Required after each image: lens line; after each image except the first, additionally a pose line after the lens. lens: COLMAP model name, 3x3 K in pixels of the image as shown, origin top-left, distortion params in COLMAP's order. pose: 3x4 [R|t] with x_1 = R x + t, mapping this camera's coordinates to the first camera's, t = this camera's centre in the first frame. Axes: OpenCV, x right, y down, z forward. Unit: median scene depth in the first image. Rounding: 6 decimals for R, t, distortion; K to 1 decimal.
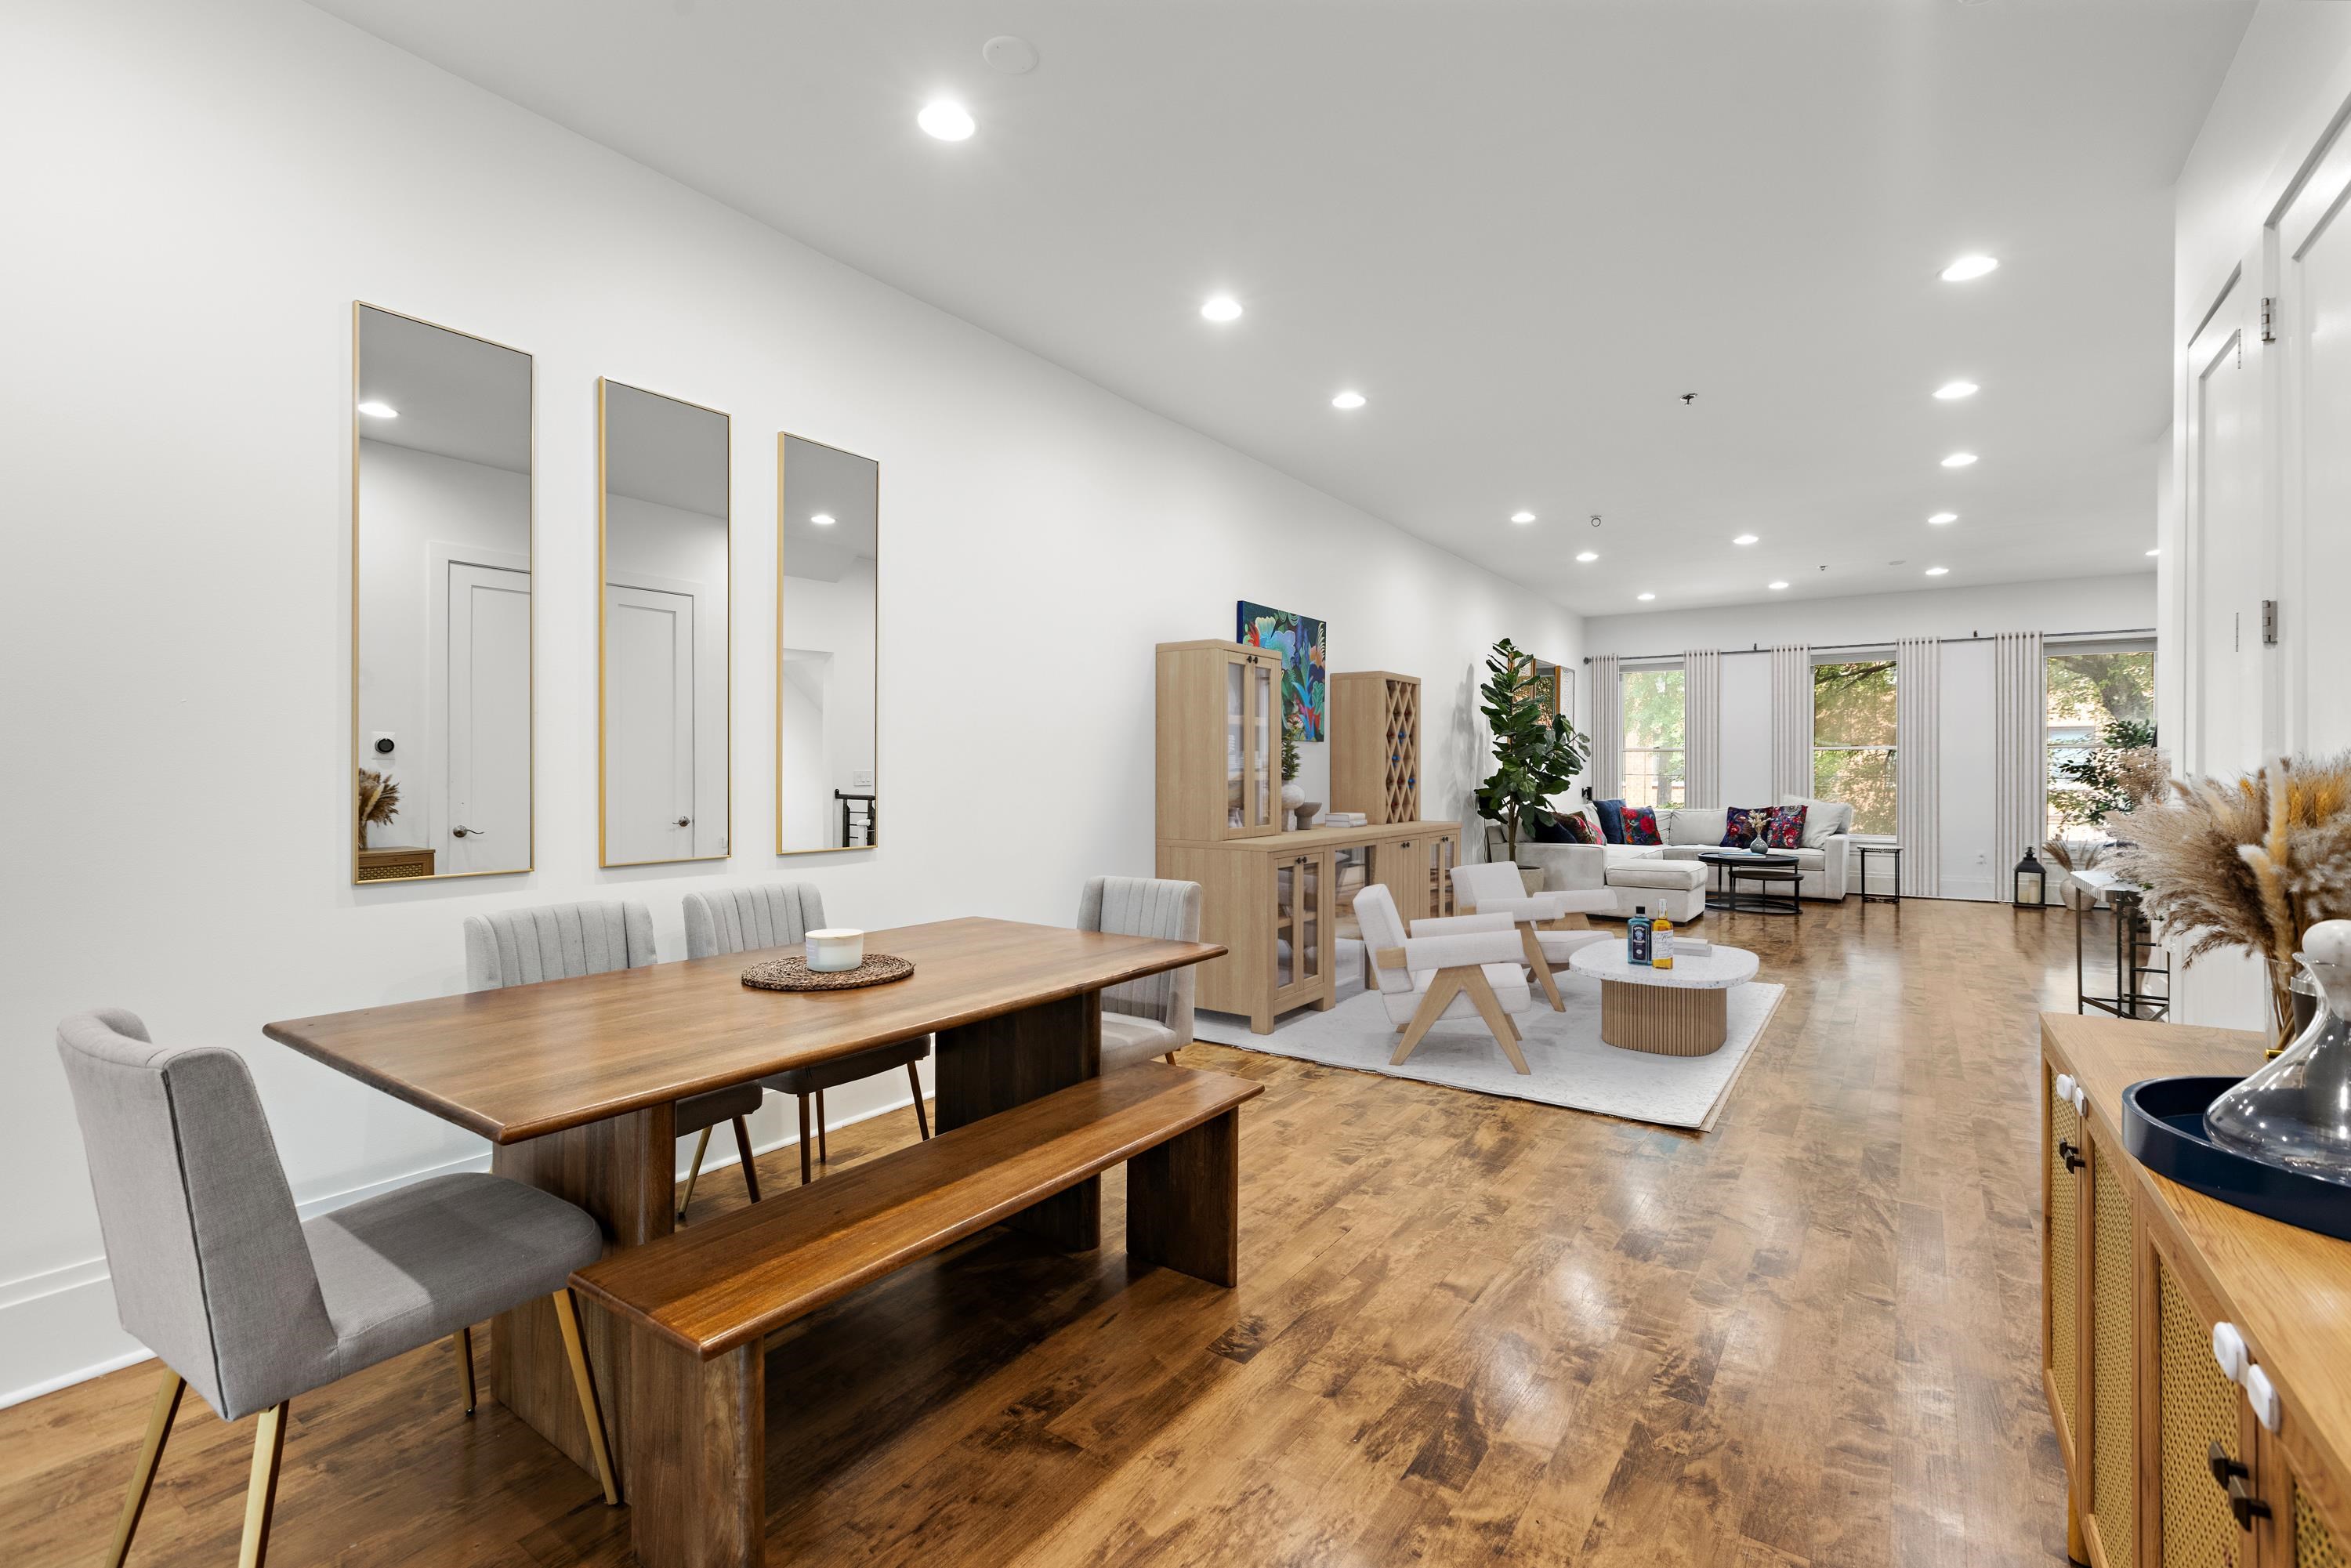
lens RADIAL K [[1055.0, 0, 1170.6], [0, 1055.0, 769.2], [0, 0, 1]] dist [0.000318, -0.000349]
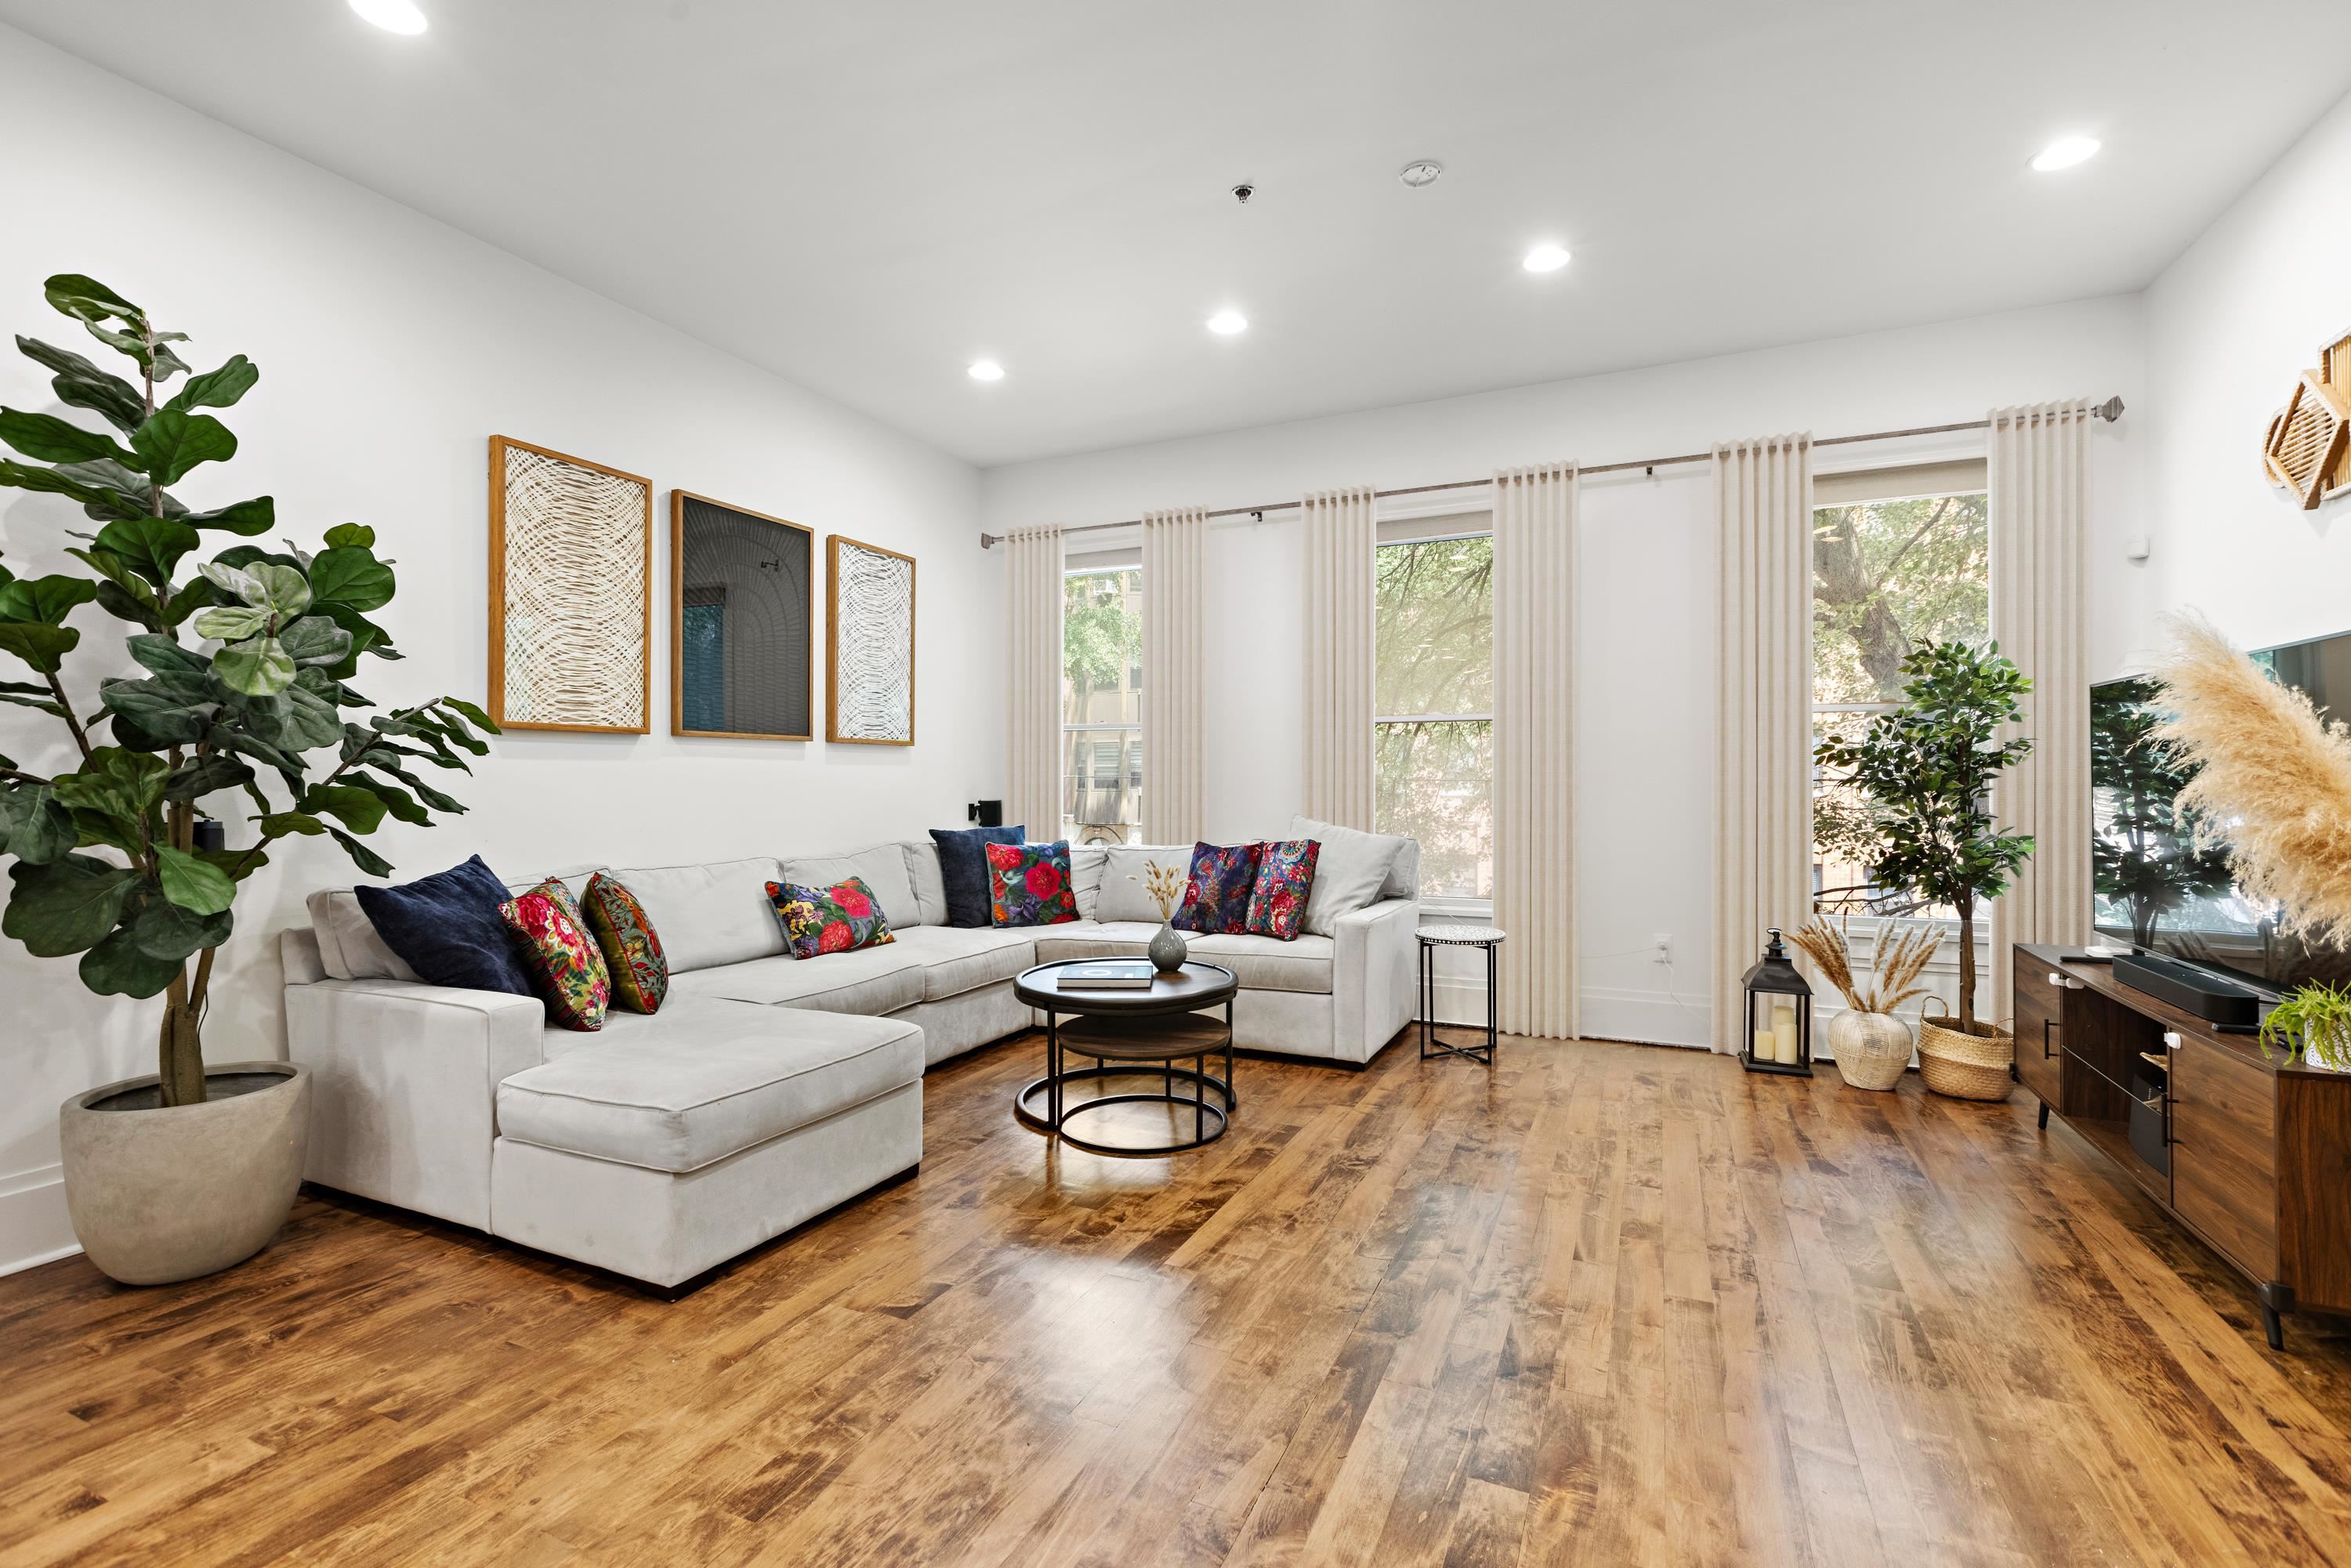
lens RADIAL K [[1053.9, 0, 1178.8], [0, 1053.9, 780.3], [0, 0, 1]] dist [0.003998, -0.000564]
pose [[0.984135, -0.003739, 0.177384, 0.537114], [0.003394, 0.999992, 0.002251, 0.008441], [-0.177391, -0.001613, 0.984139, 0.655616]]
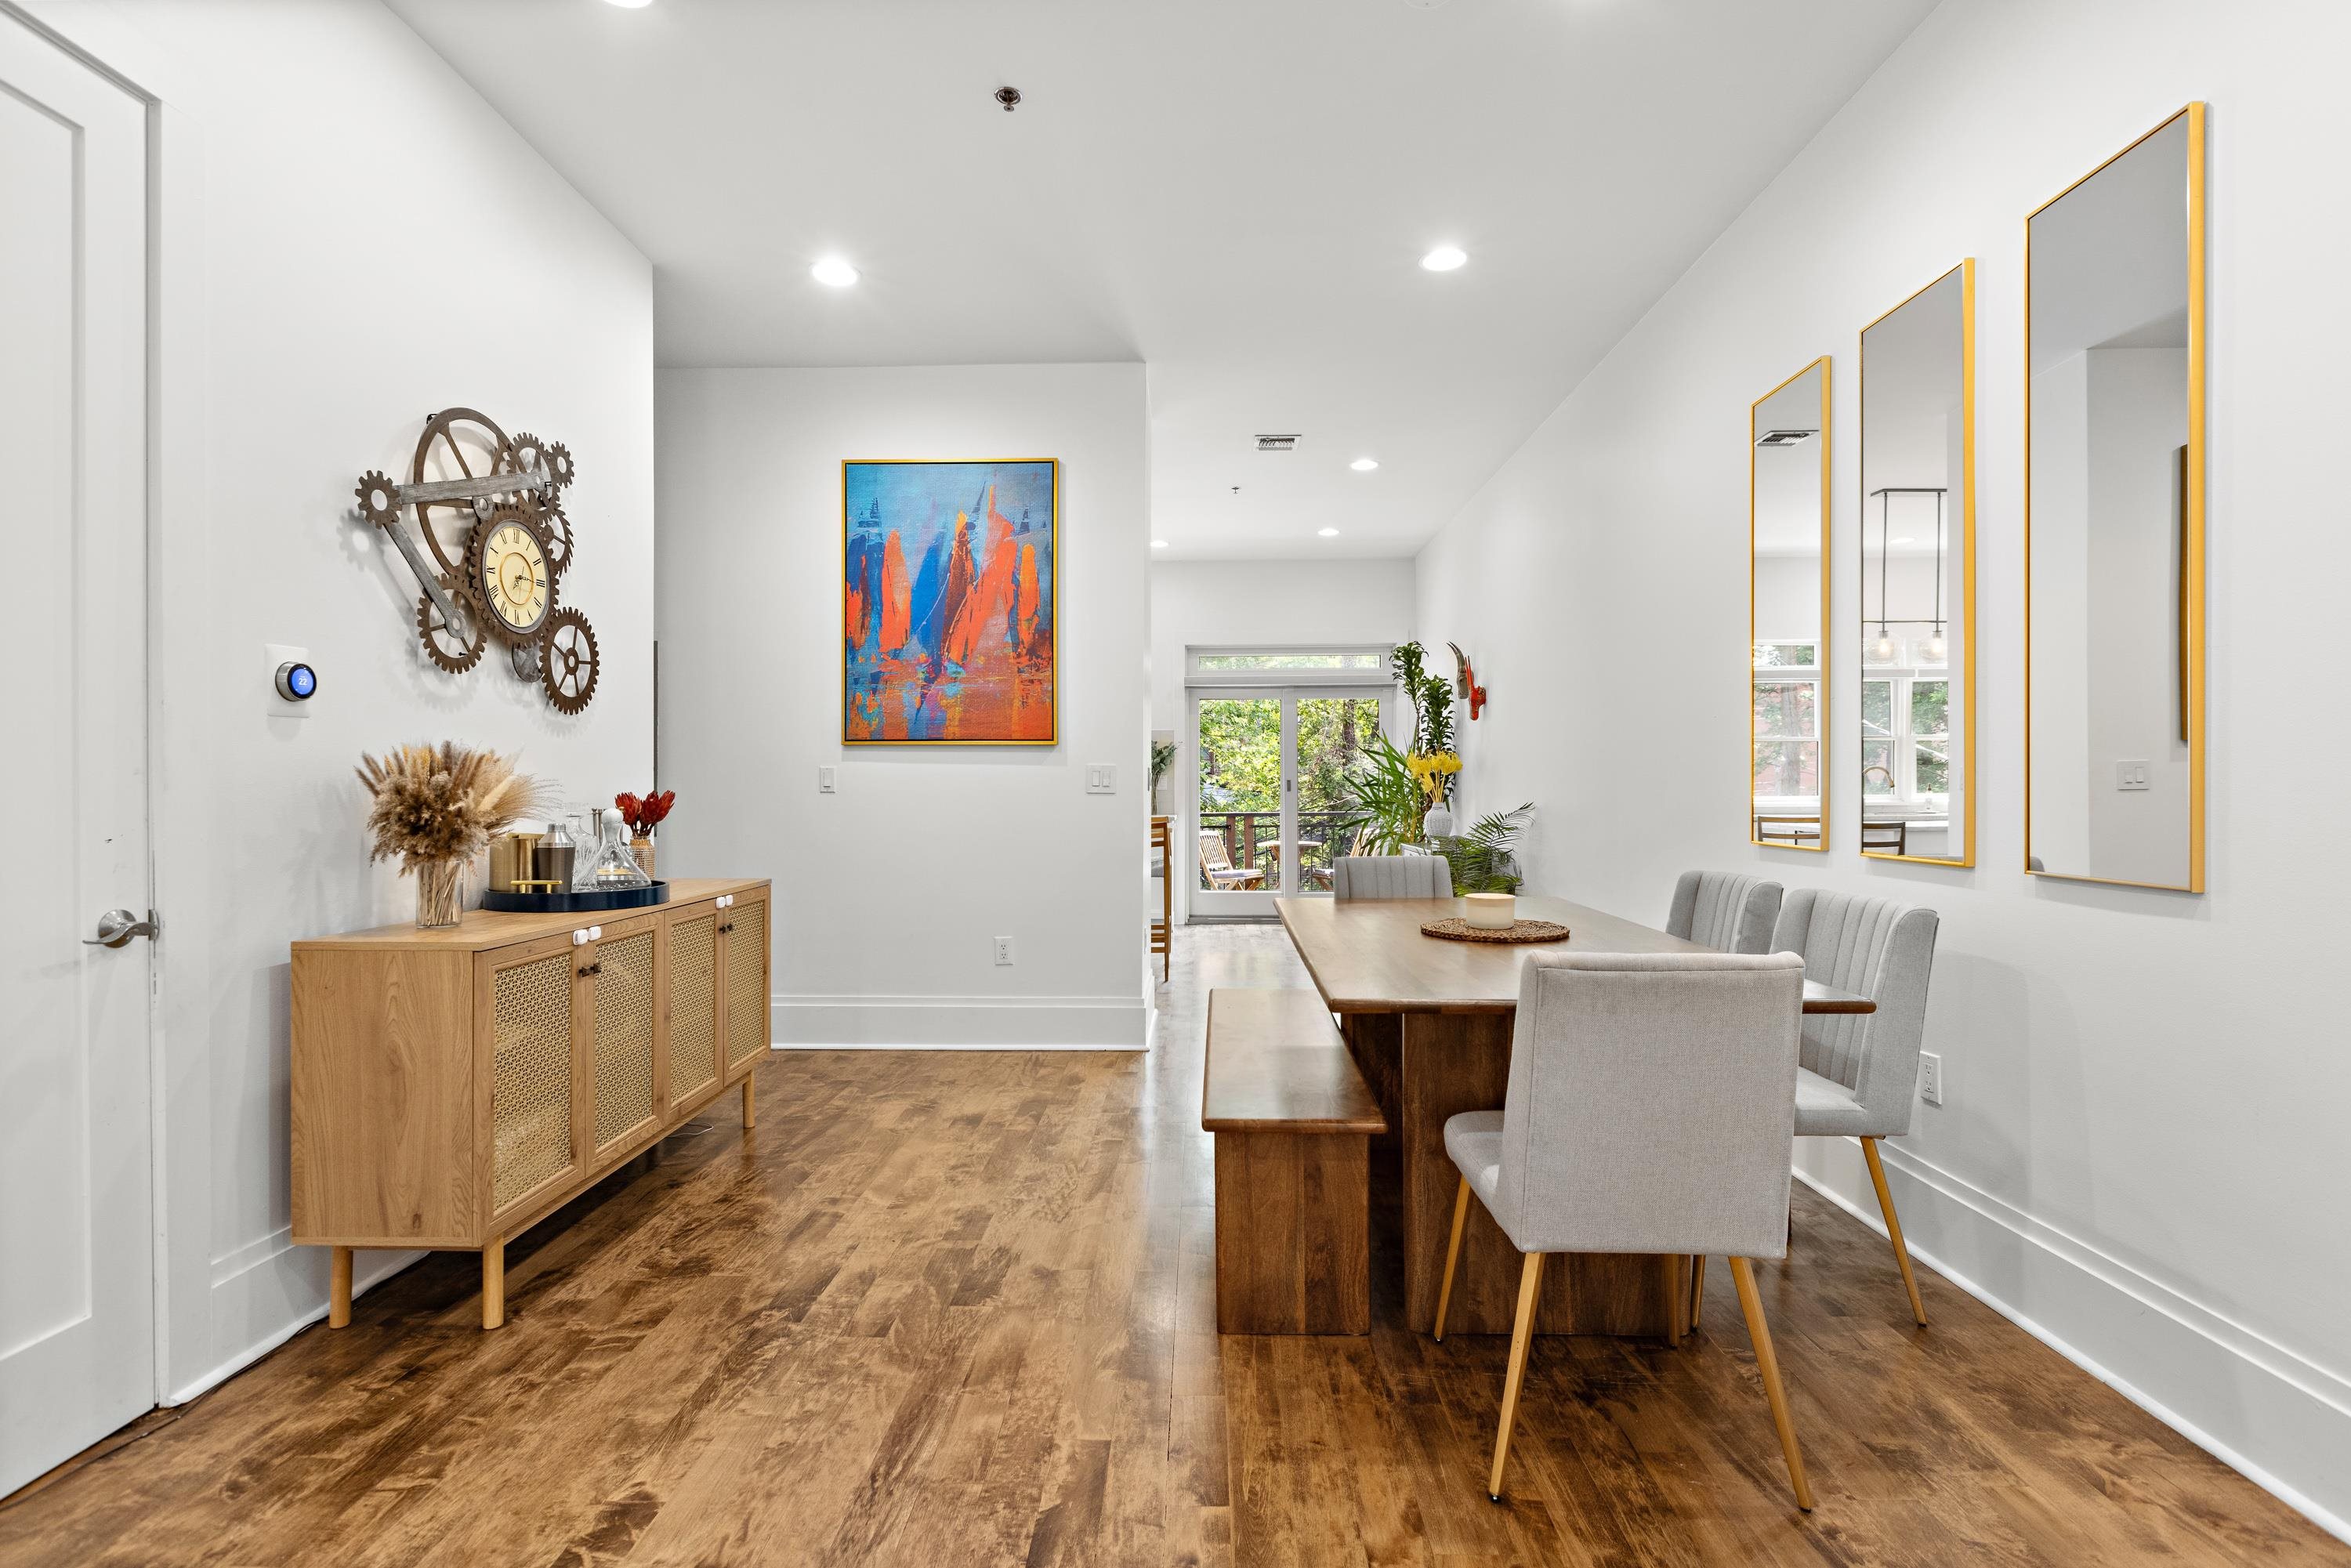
lens RADIAL K [[1093.7, 0, 1169.7], [0, 1093.7, 793.5], [0, 0, 1]] dist [0.000573, 0.000180]
pose [[-0.836439, 0.002867, -0.548053, 0.167608], [0.000600, 0.999991, 0.004317, 0.010271], [0.548060, 0.003282, -0.836433, 0.491003]]
